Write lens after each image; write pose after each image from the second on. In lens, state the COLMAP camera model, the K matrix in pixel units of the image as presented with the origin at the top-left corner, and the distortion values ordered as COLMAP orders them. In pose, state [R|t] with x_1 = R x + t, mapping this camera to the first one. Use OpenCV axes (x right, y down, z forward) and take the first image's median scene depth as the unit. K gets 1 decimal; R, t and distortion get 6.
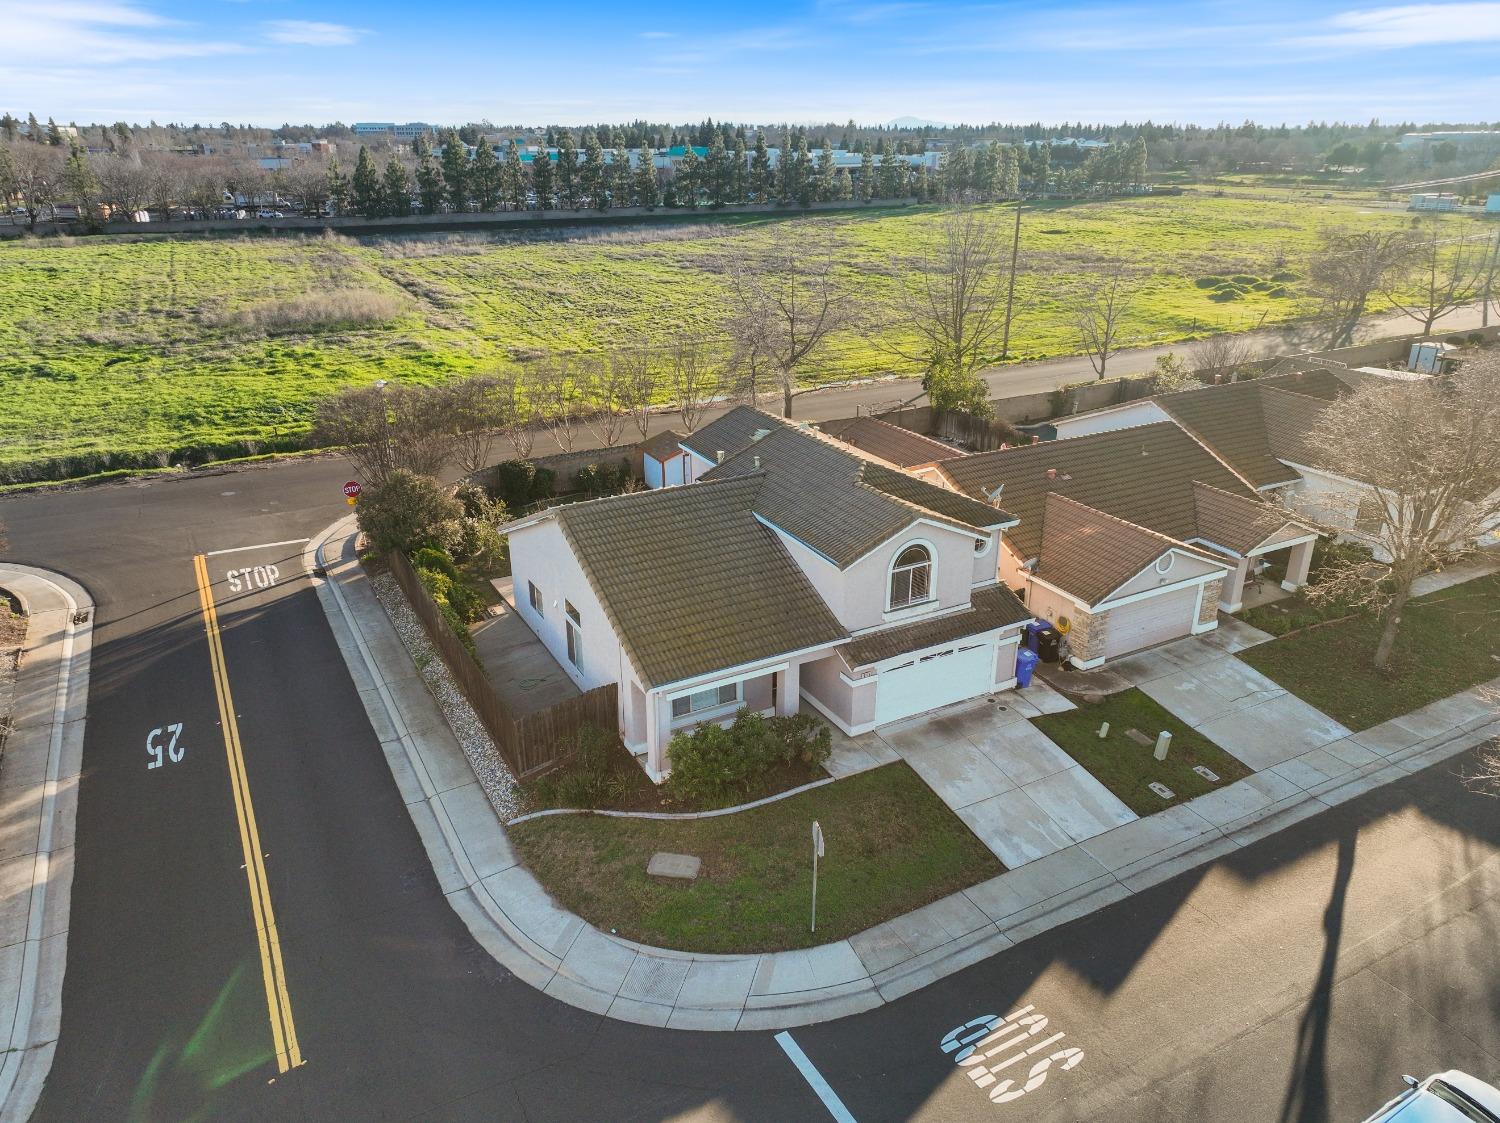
lens RADIAL K [[1054.5, 0, 749.0], [0, 1054.5, 568.8], [0, 0, 1]] dist [0.000046, 0.015755]
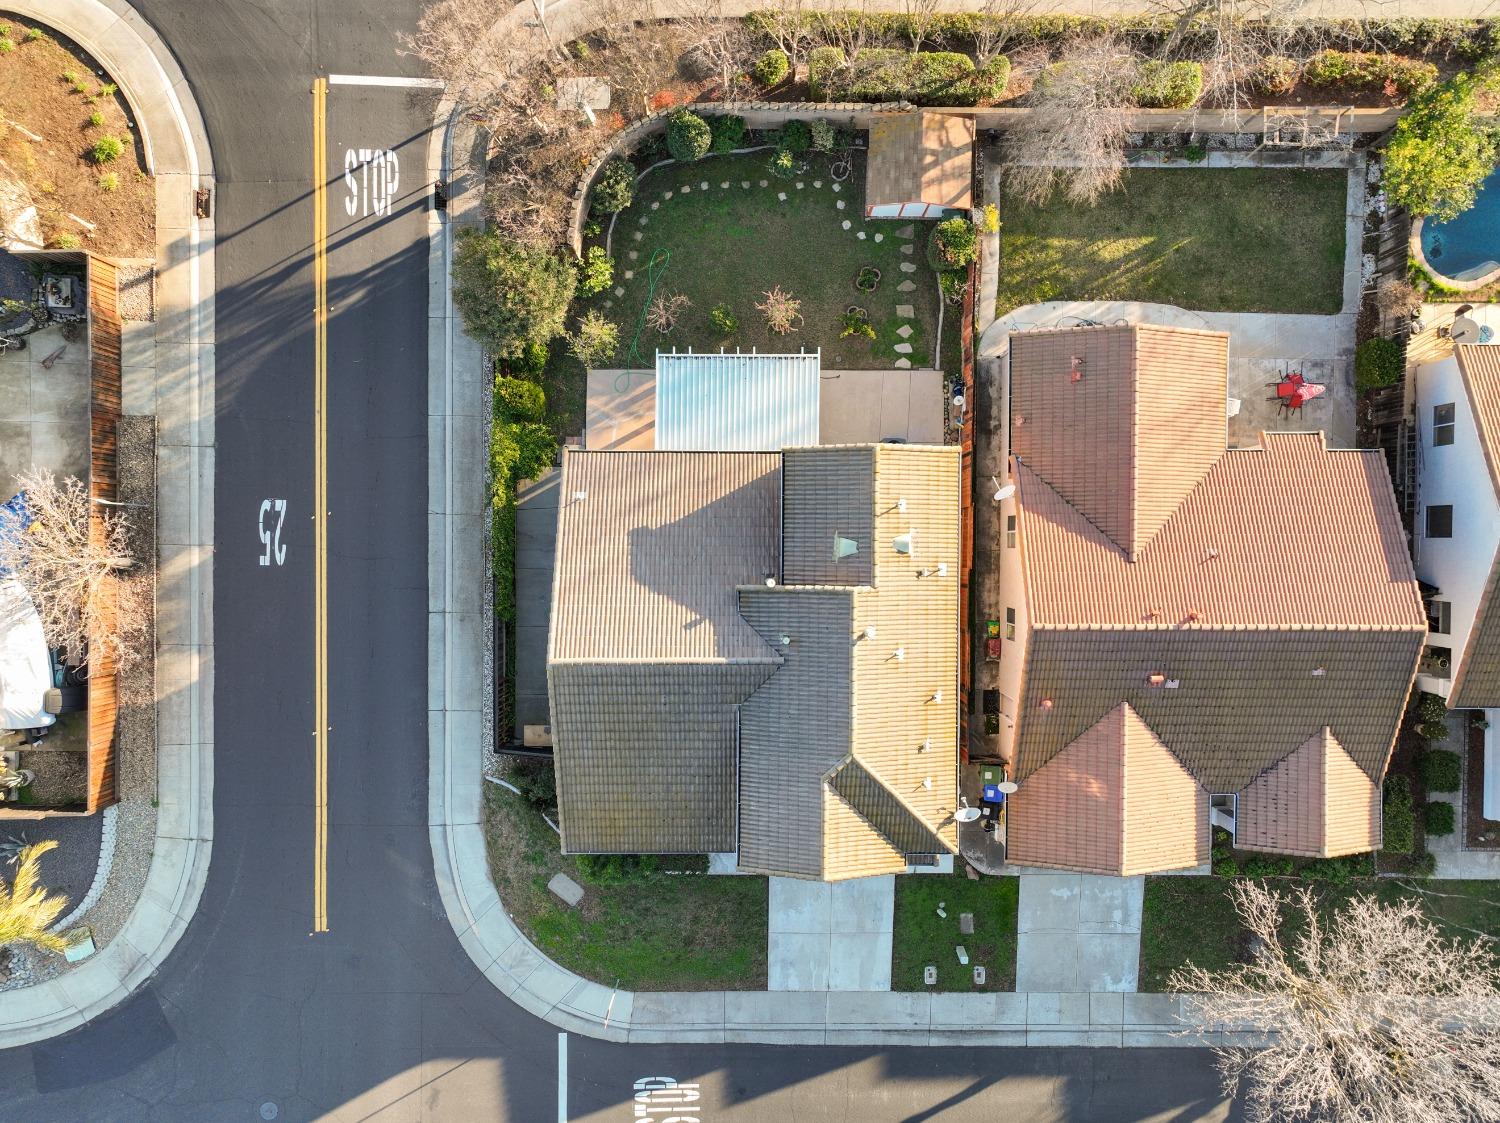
lens RADIAL K [[1054.5, 0, 748.7], [0, 1054.5, 565.5], [0, 0, 1]] dist [0.000046, 0.015755]
pose [[0.874609, 0.484626, 0.014004, -0.072071], [-0.192253, 0.320154, 0.927653, -1.064258], [0.445081, -0.814026, 0.373181, 0.766762]]
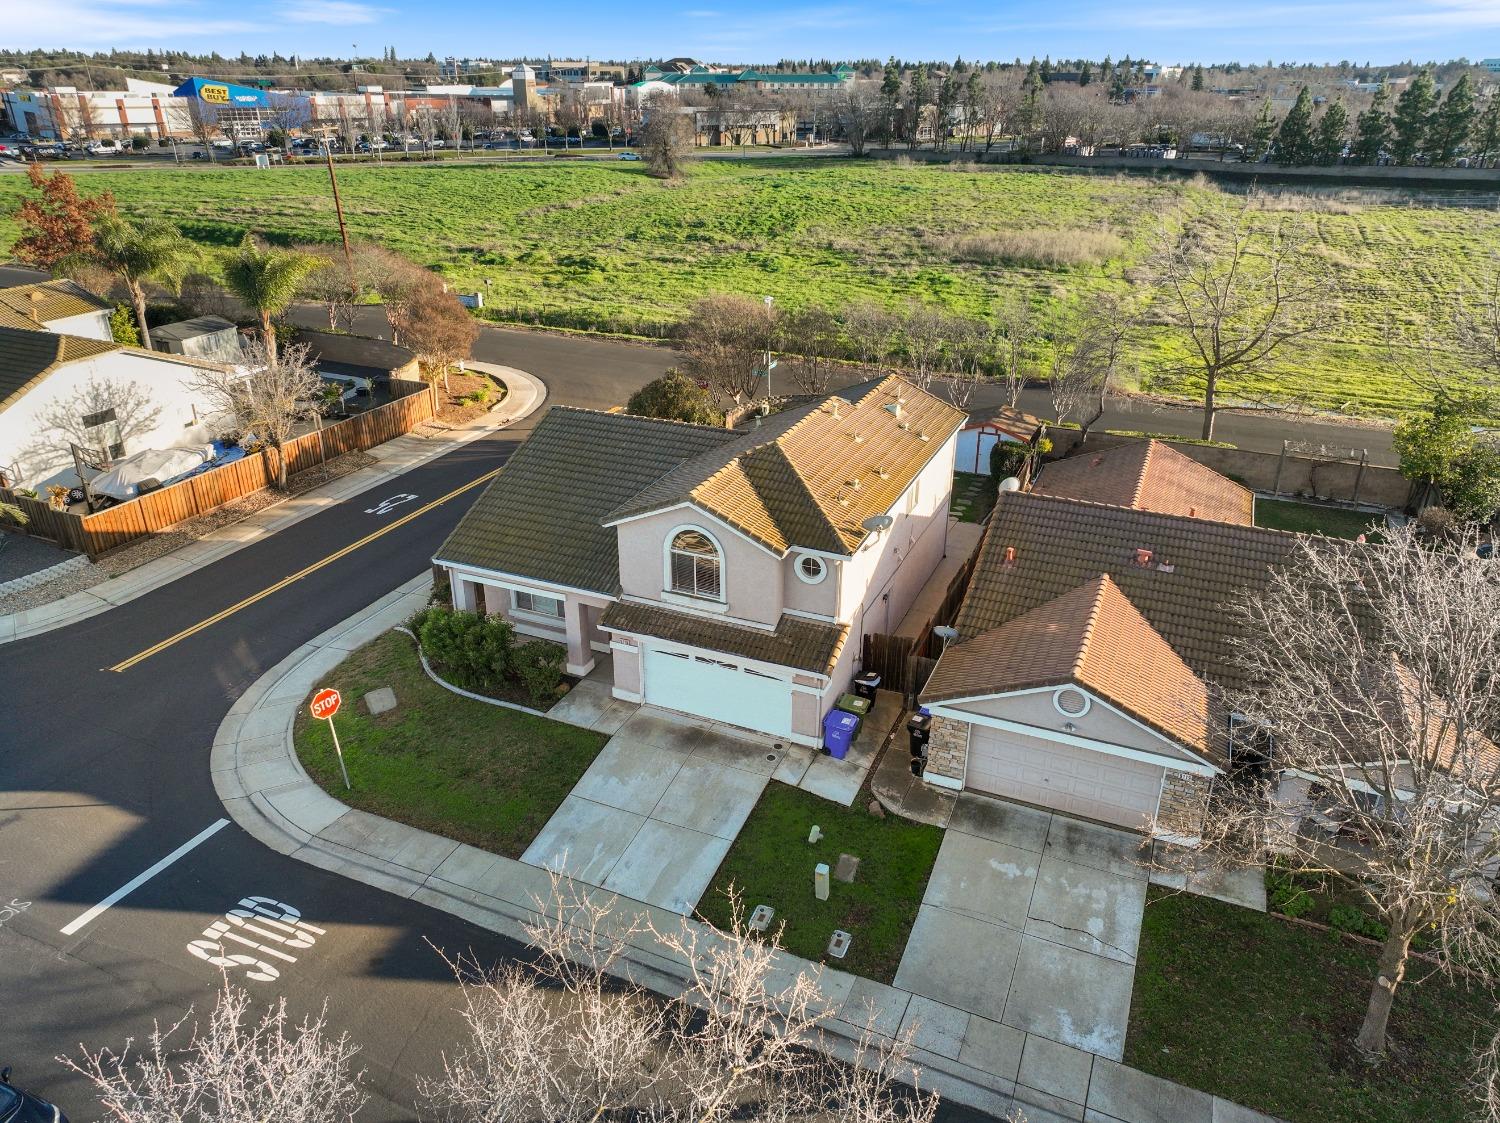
lens RADIAL K [[1054.5, 0, 748.7], [0, 1054.5, 560.9], [0, 0, 1]] dist [0.000046, 0.015755]
pose [[0.610885, 0.337580, -0.716142, 0.802830], [-0.307508, 0.934693, 0.178290, -0.166439], [0.729560, 0.111304, 0.674799, 0.400054]]
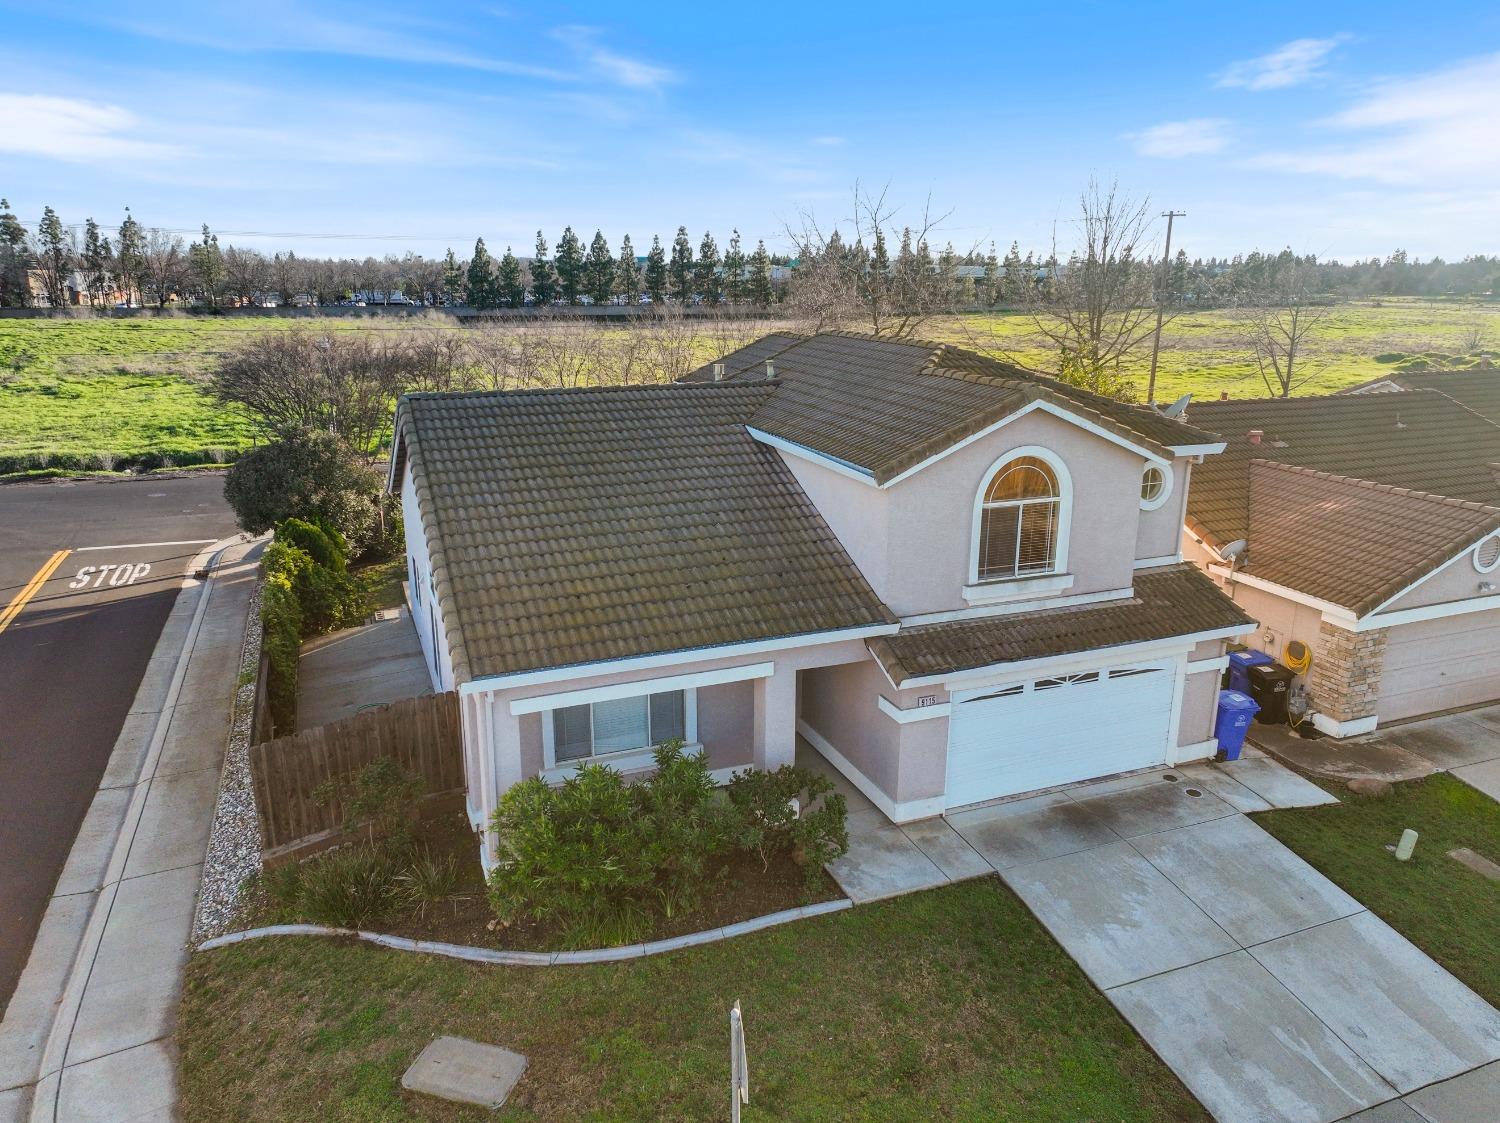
lens RADIAL K [[1054.5, 0, 750.2], [0, 1054.5, 563.4], [0, 0, 1]] dist [0.000046, 0.015755]
pose [[0.993091, 0.034394, -0.112191, 0.076175], [-0.048156, 0.991317, -0.122360, 0.095856], [0.107008, 0.126917, 0.986124, 0.446523]]
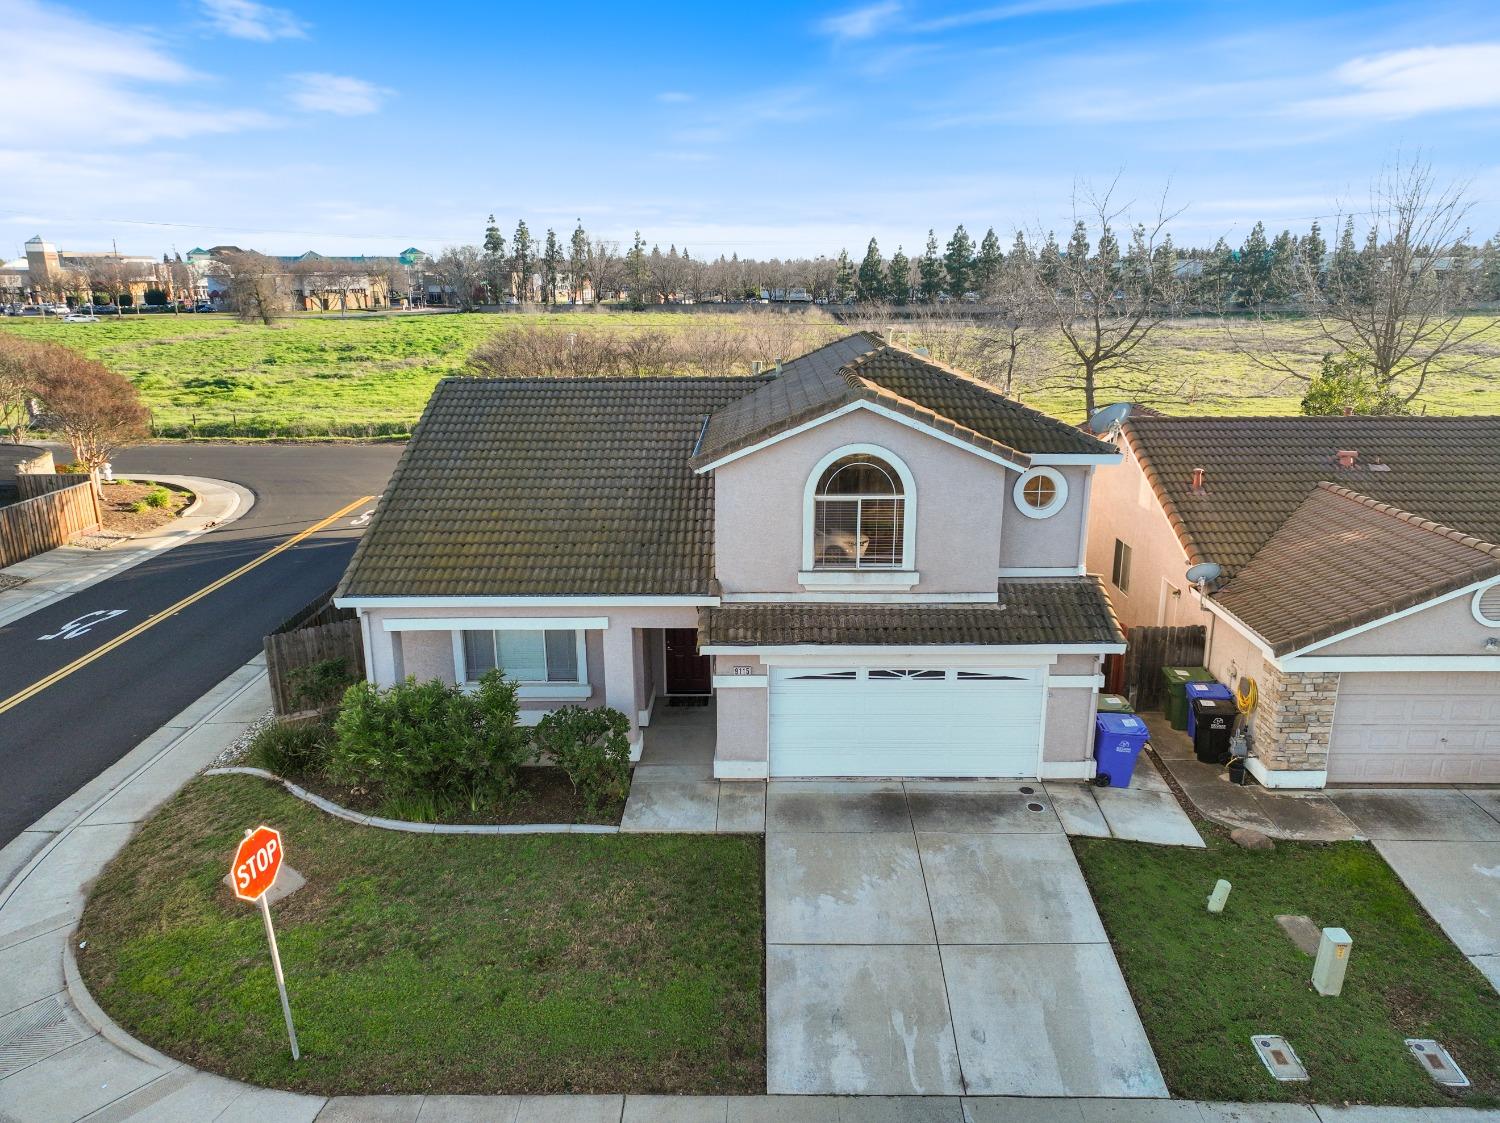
lens RADIAL K [[1054.5, 0, 749.2], [0, 1054.5, 561.2], [0, 0, 1]] dist [0.000046, 0.015755]
pose [[0.871608, 0.126309, -0.473651, 0.355658], [-0.183626, 0.980010, -0.076566, 0.081060], [0.454512, 0.153711, 0.877378, 0.468984]]
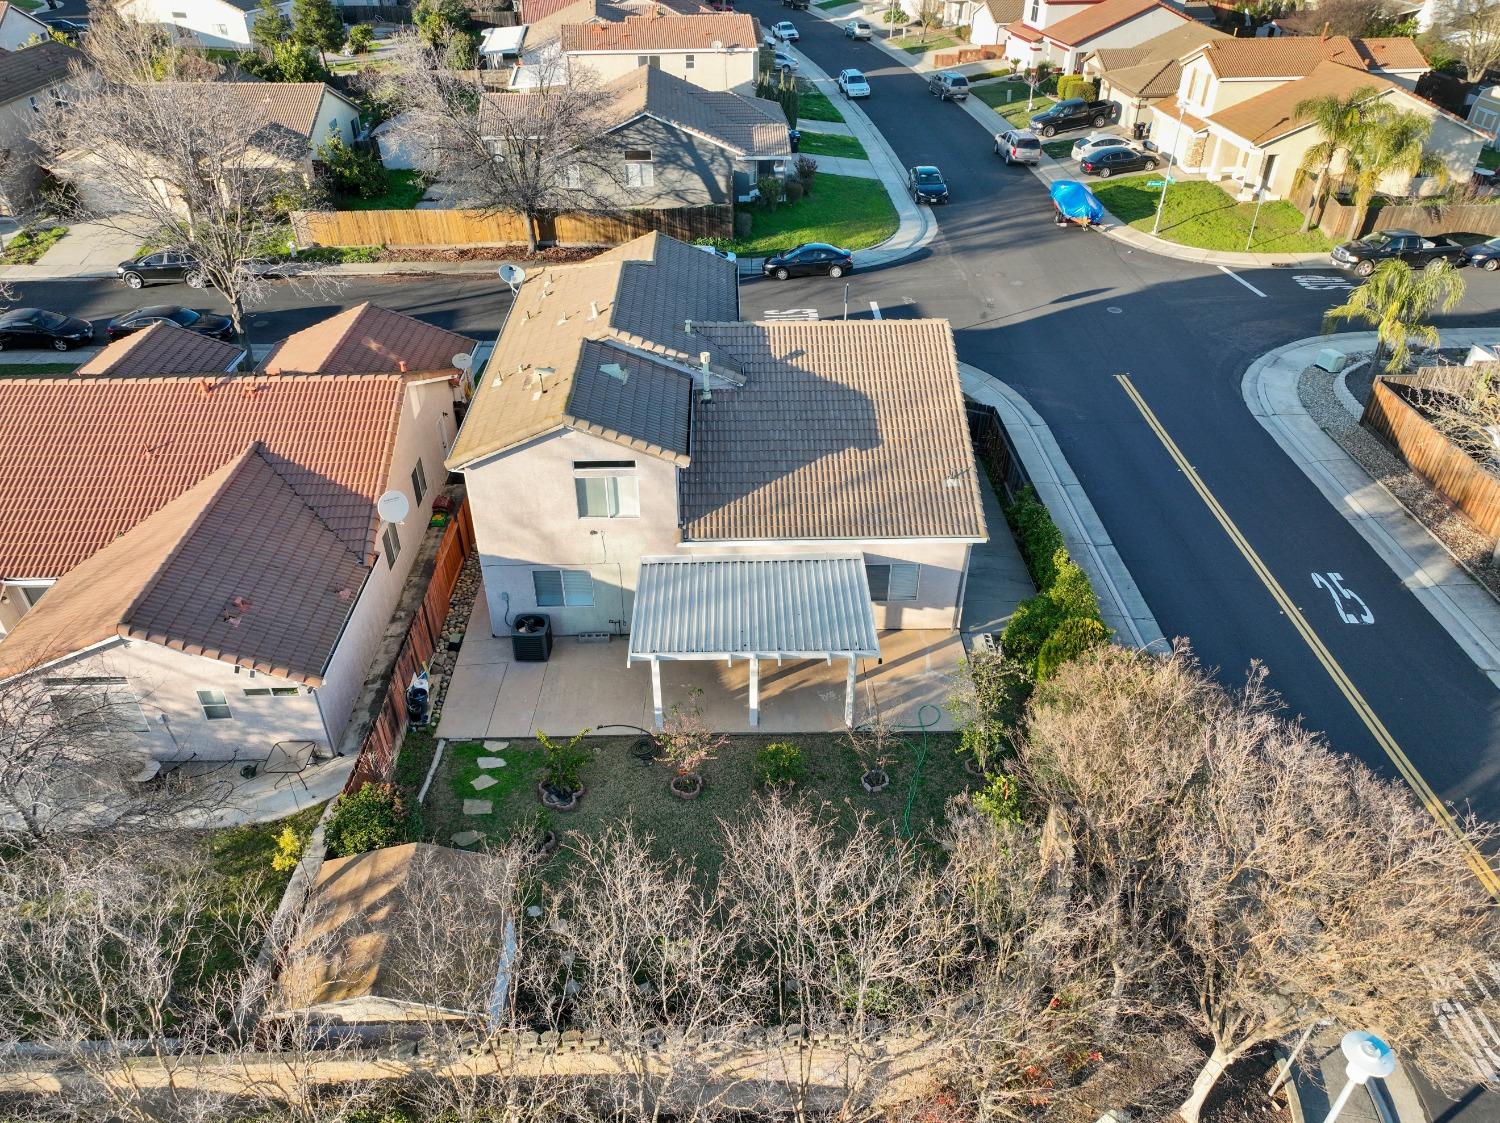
lens RADIAL K [[1054.5, 0, 751.9], [0, 1054.5, 562.6], [0, 0, 1]] dist [0.000046, 0.015755]
pose [[-0.890486, -0.262428, 0.371708, -0.428369], [0.172915, 0.560458, 0.809930, -0.718616], [-0.420875, 0.785505, -0.453702, 1.645727]]
